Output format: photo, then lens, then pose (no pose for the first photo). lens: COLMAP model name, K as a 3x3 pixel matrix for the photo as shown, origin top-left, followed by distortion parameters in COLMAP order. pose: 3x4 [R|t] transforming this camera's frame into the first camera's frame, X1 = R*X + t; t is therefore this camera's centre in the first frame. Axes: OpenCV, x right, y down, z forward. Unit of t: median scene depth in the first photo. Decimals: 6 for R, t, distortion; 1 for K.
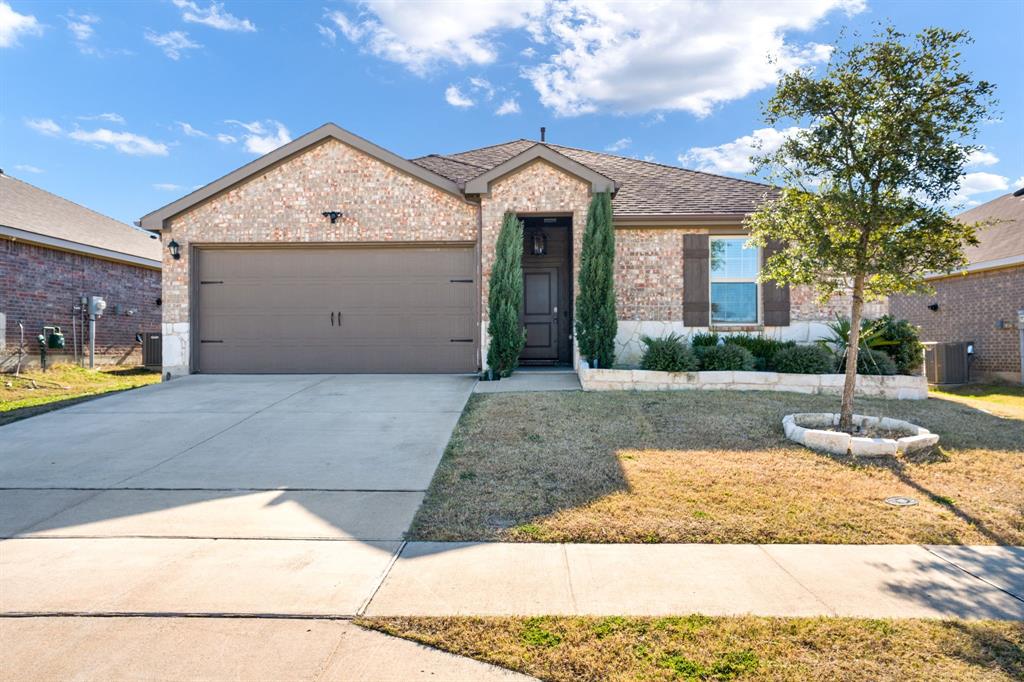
lens RADIAL K [[715.7, 0, 512.0], [0, 715.7, 341.0], [0, 0, 1]] dist [-0.001260, 0.000229]
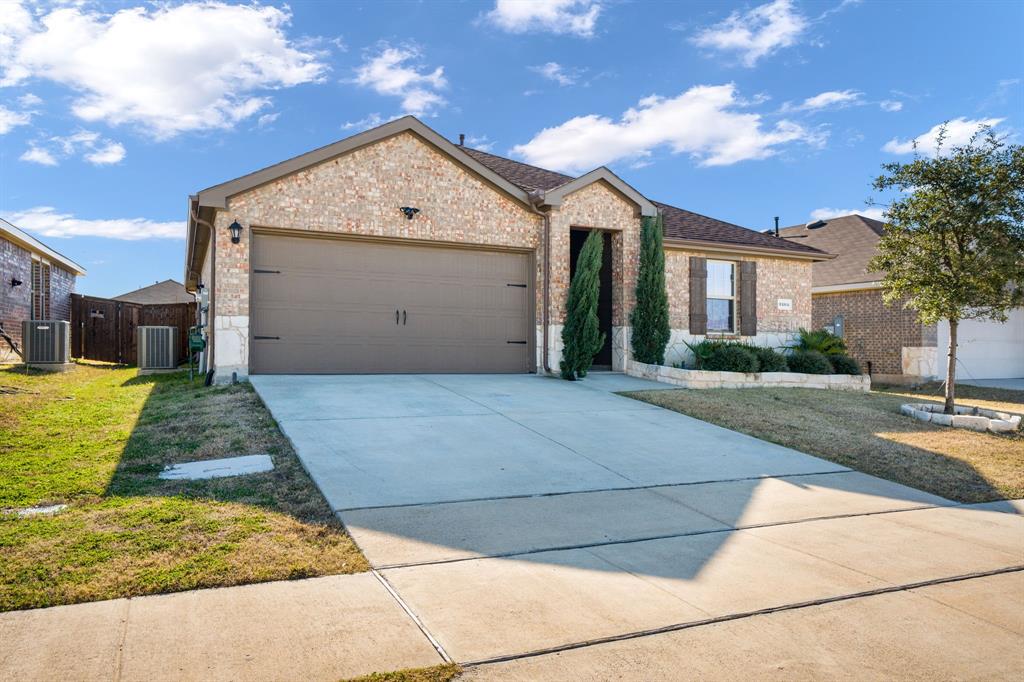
lens RADIAL K [[715.7, 0, 512.0], [0, 715.7, 341.0], [0, 0, 1]] dist [-0.001260, 0.000229]
pose [[0.894147, 0.019792, 0.447336, -0.553783], [-0.022118, 0.999755, -0.000023, -0.002190], [-0.447227, -0.009874, 0.894366, 0.066032]]
